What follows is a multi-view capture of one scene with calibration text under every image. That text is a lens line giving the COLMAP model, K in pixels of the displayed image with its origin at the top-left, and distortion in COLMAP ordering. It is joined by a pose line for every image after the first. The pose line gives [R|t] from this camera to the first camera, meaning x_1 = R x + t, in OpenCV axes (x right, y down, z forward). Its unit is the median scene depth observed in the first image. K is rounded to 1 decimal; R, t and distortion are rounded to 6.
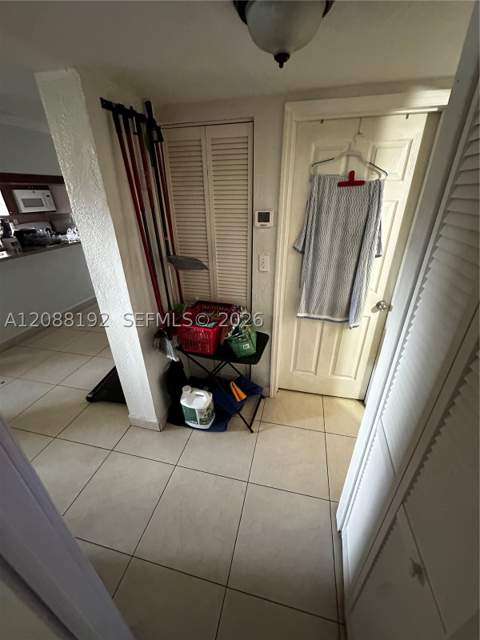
lens RADIAL K [[255.3, 0, 240.0], [0, 255.3, 320.0], [0, 0, 1]] dist [-0.001624, 0.000199]
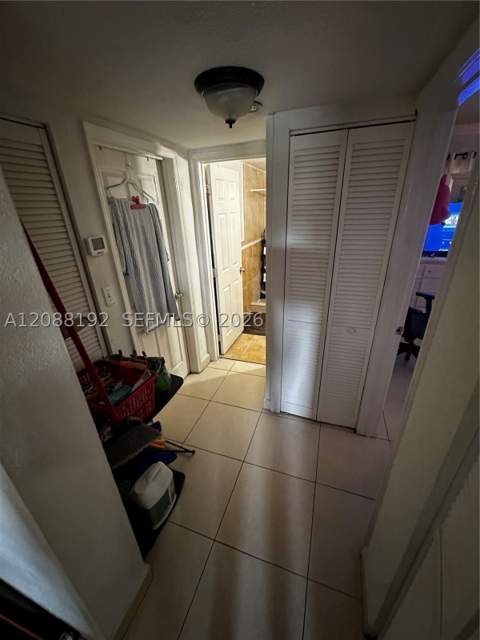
lens RADIAL K [[255.3, 0, 240.0], [0, 255.3, 320.0], [0, 0, 1]] dist [-0.001624, 0.000199]
pose [[0.102959, -0.397945, 0.911613, -0.796924], [0.467834, 0.828161, 0.308678, -0.249648], [-0.877799, 0.394702, 0.271439, 0.483022]]
